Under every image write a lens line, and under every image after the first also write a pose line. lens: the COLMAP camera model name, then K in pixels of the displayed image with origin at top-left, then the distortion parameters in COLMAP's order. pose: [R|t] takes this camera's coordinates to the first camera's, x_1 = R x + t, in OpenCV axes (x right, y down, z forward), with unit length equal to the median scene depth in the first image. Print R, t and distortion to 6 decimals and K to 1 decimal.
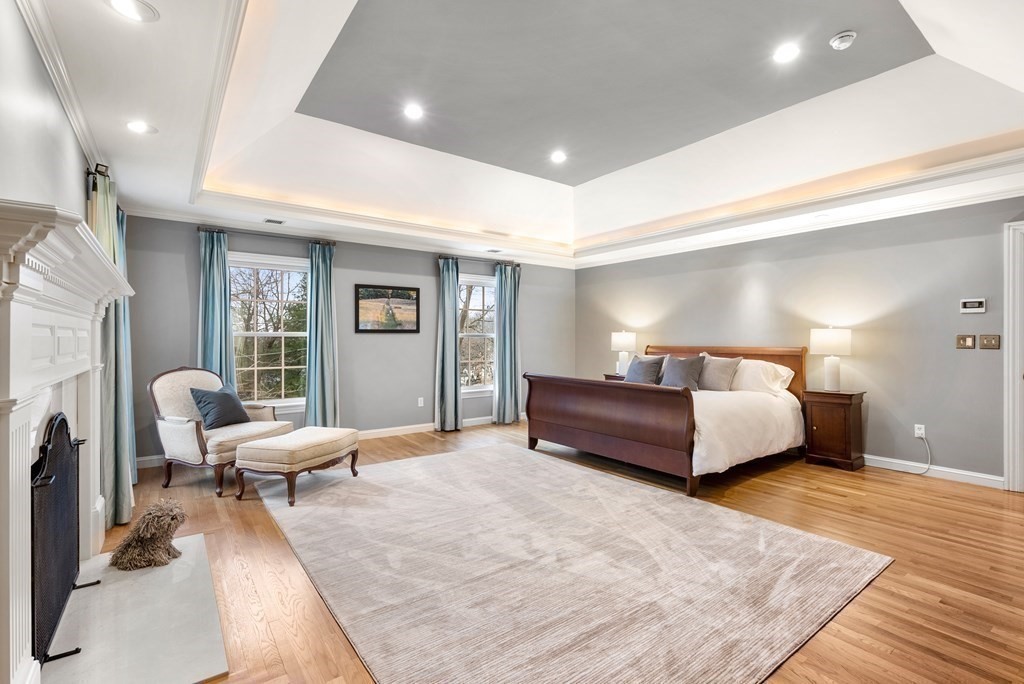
lens RADIAL K [[468.0, 0, 502.0], [0, 468.0, 341.0], [0, 0, 1]] dist [-0.005063, 0.002749]
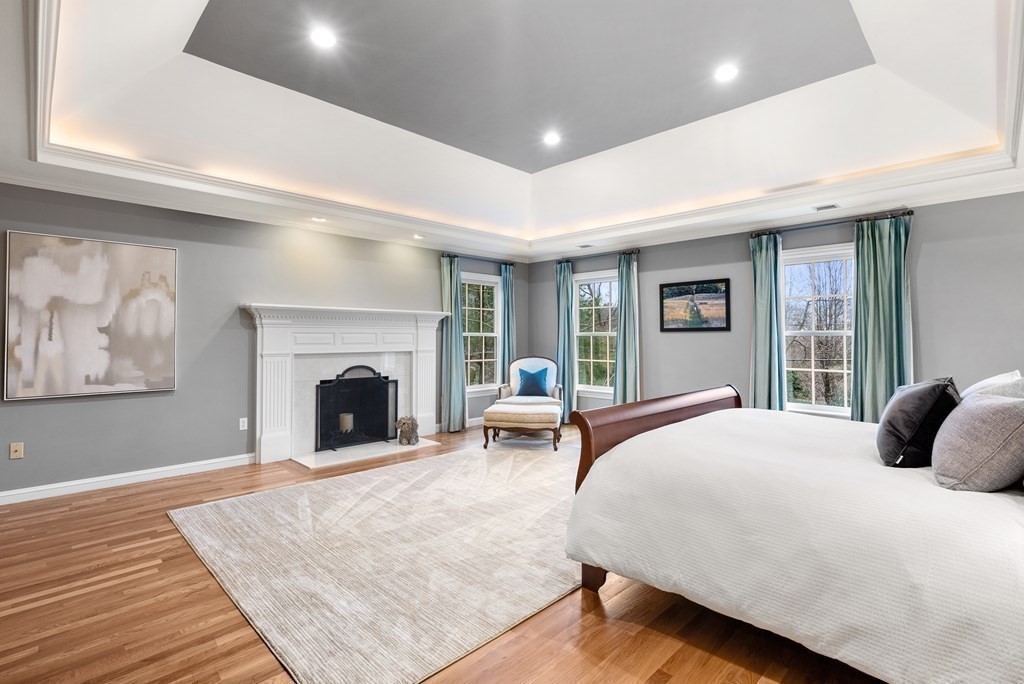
lens RADIAL K [[468.0, 0, 510.3], [0, 468.0, 335.3], [0, 0, 1]] dist [-0.005063, 0.002749]
pose [[0.166476, -0.002244, -0.986043, 0.622254], [-0.002809, 0.999992, -0.002750, -0.005517], [0.986042, 0.003228, 0.166468, 0.482704]]
